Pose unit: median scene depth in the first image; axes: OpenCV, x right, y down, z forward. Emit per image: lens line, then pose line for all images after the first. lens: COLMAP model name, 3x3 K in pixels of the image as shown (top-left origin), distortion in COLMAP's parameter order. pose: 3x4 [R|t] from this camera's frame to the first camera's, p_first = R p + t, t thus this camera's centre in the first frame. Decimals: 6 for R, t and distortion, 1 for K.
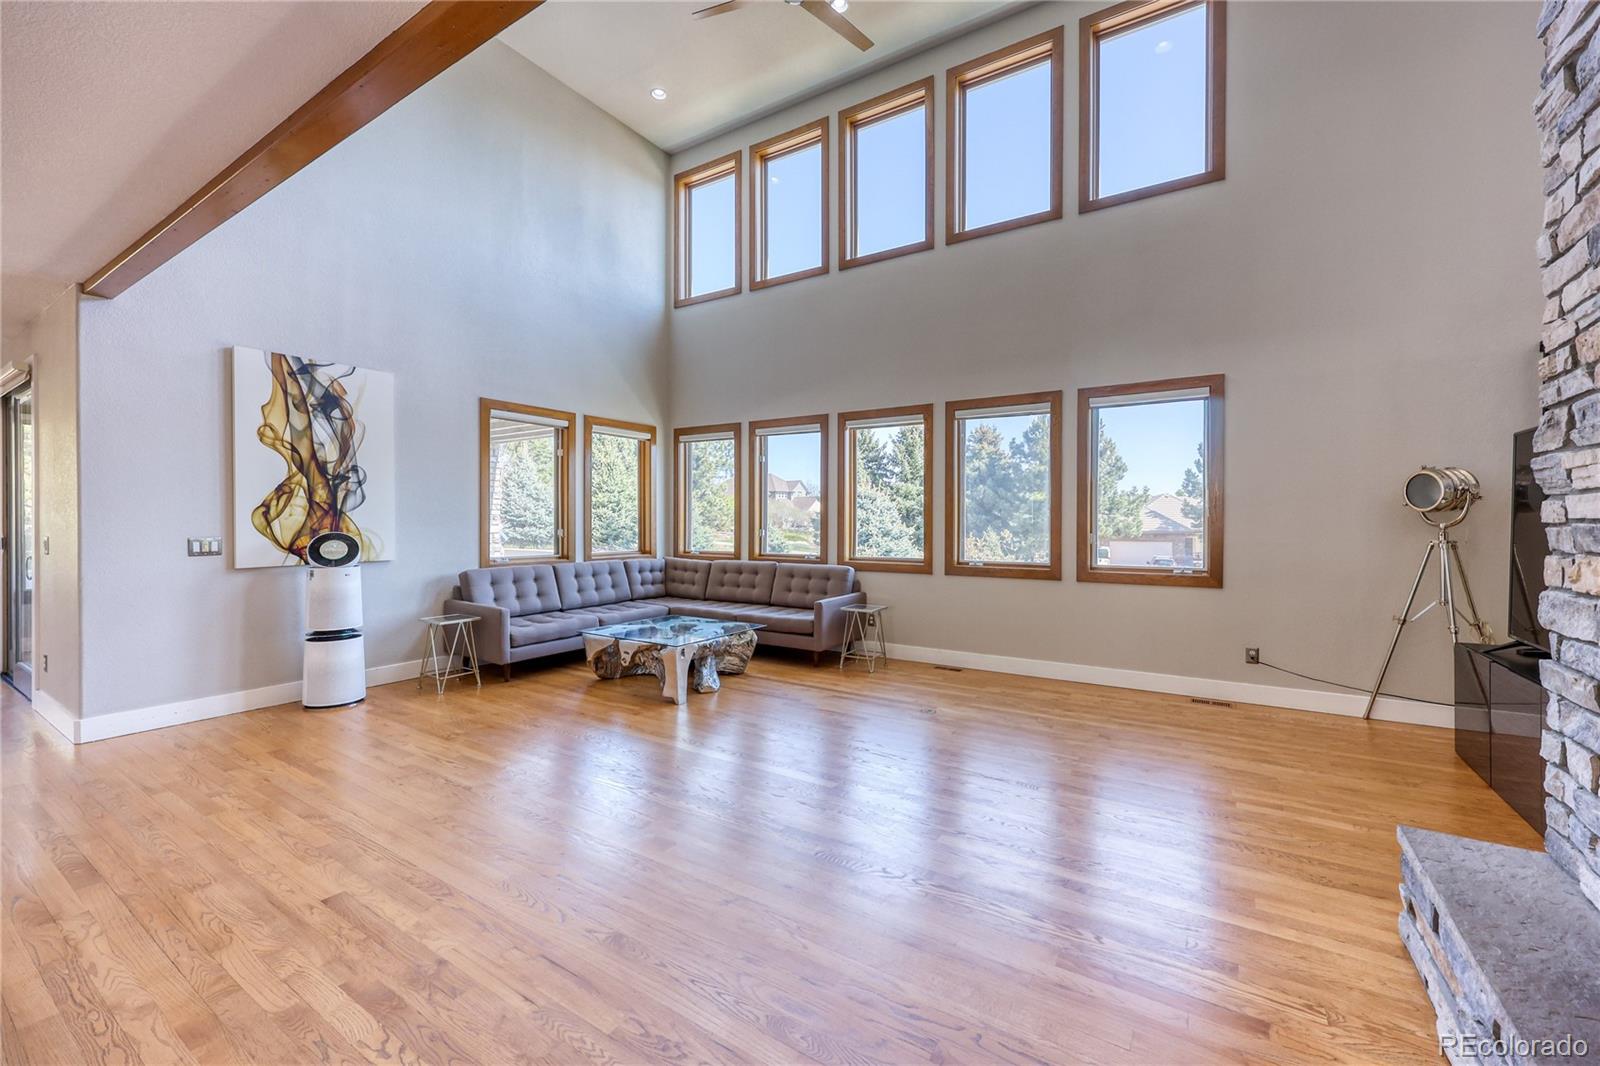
lens RADIAL K [[663.8, 0, 800.5], [0, 663.8, 524.4], [0, 0, 1]] dist [-0.002270, 0.000443]
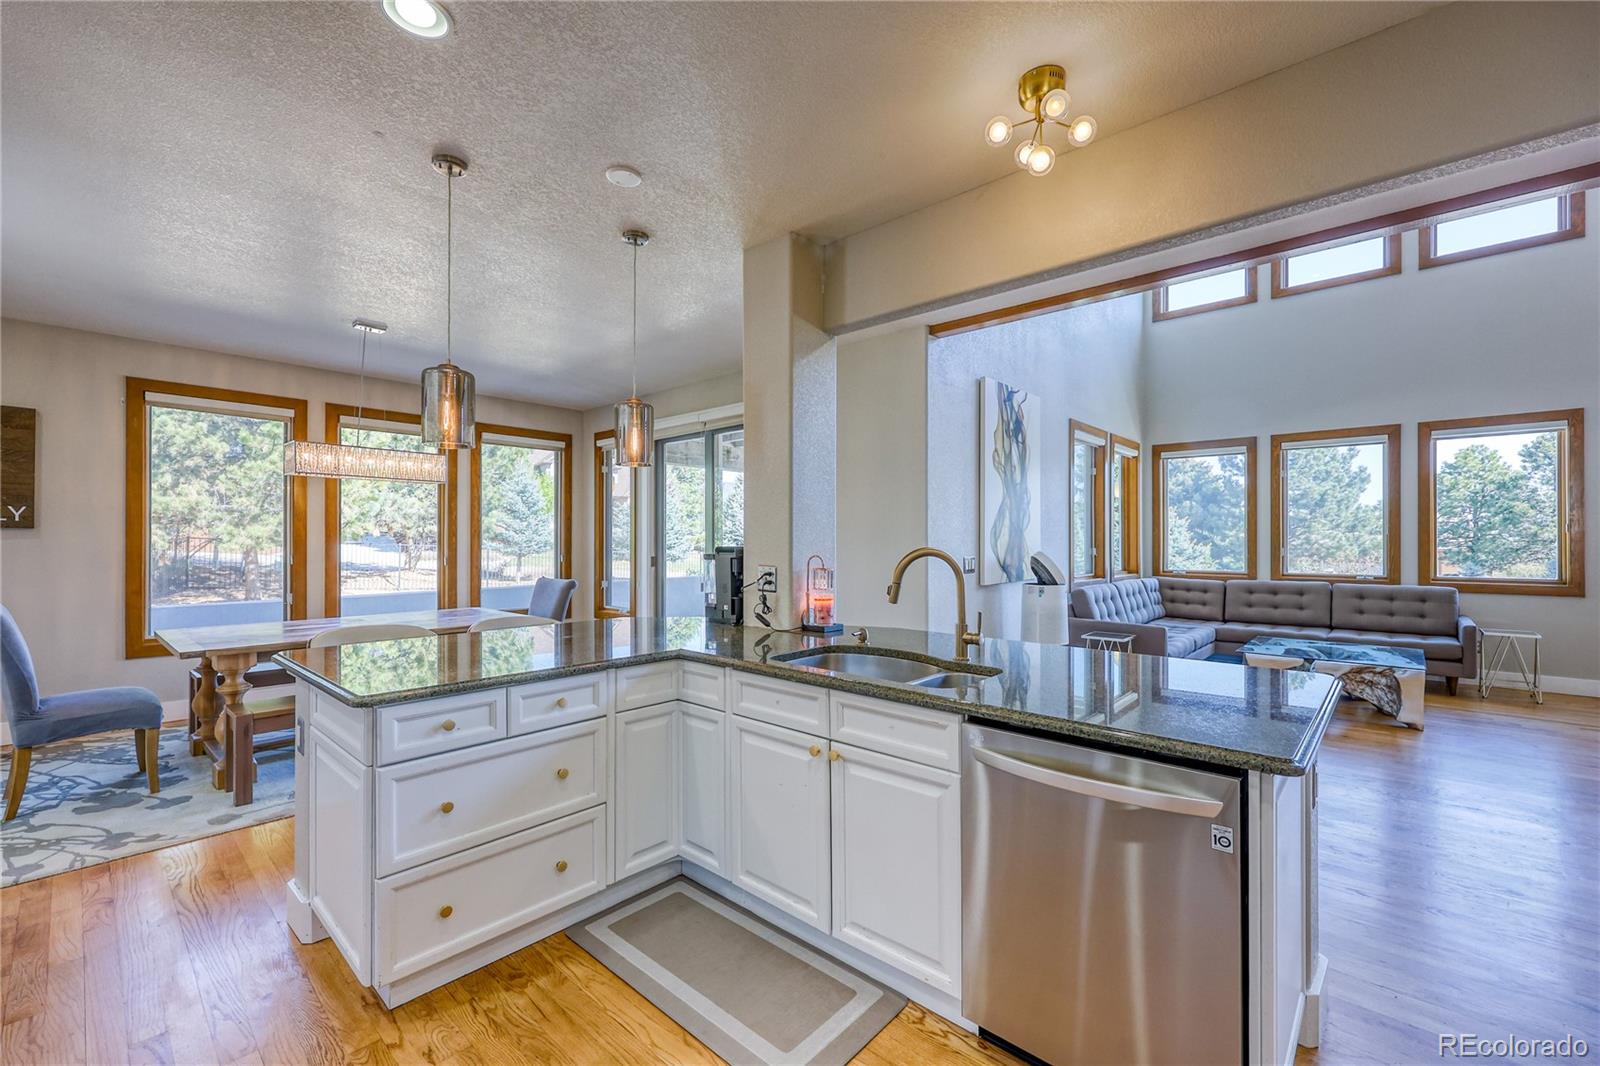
lens RADIAL K [[663.8, 0, 805.6], [0, 663.8, 543.6], [0, 0, 1]] dist [-0.002270, 0.000443]
pose [[0.985179, -0.001859, -0.171519, -0.621369], [0.001875, 0.999998, -0.000067, -0.000259], [0.171519, -0.000255, 0.985181, -0.065923]]
